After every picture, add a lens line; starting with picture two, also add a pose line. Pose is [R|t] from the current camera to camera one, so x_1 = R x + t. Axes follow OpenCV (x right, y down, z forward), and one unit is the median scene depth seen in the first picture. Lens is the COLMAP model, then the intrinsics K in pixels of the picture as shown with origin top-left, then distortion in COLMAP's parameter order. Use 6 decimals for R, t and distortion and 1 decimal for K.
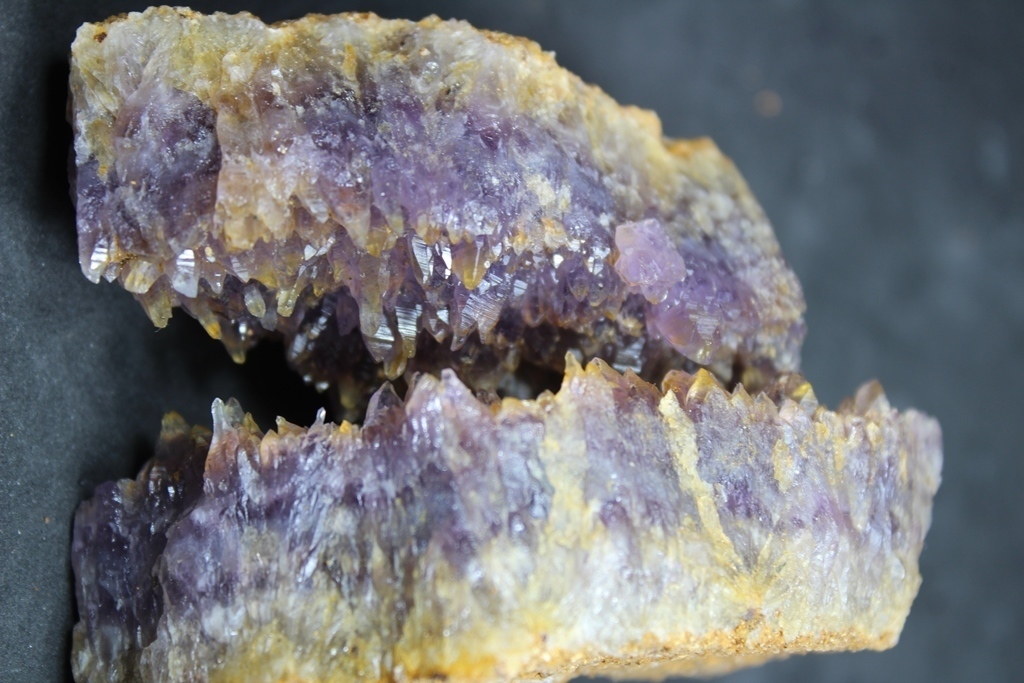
lens RADIAL K [[2289.6, 0, 512.0], [0, 2289.6, 341.5], [0, 0, 1]] dist [0.022377, 0.227425]
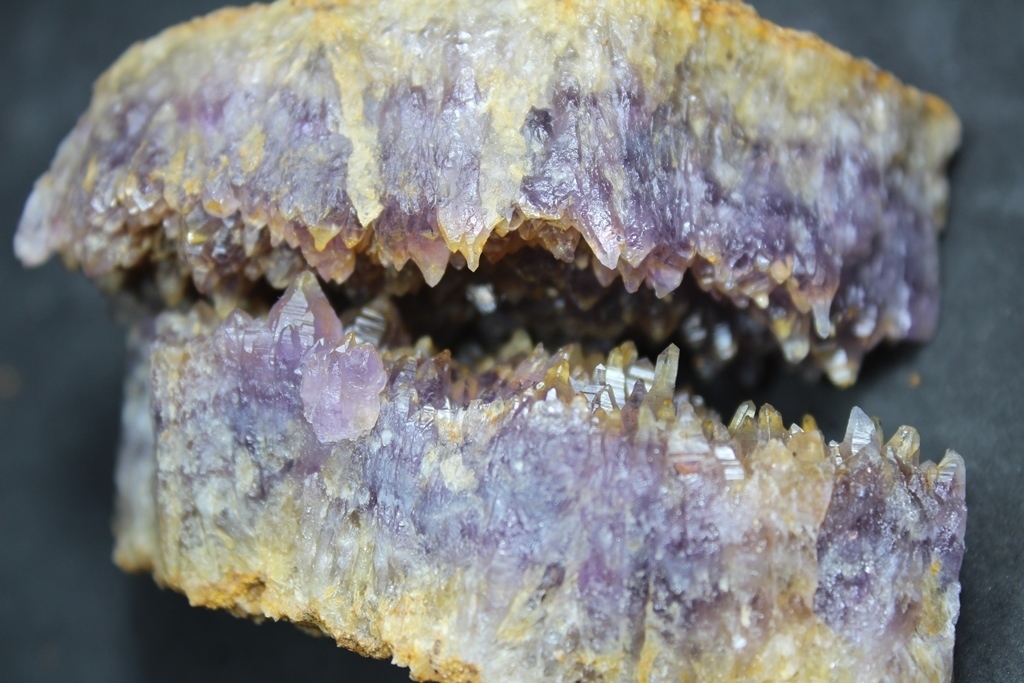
lens RADIAL K [[2289.6, 0, 512.0], [0, 2289.6, 341.5], [0, 0, 1]] dist [0.022377, 0.227425]
pose [[-0.953102, -0.250801, -0.169400, 0.157107], [0.105942, -0.800782, 0.589512, -0.553508], [-0.283502, 0.543918, 0.789797, 0.278880]]
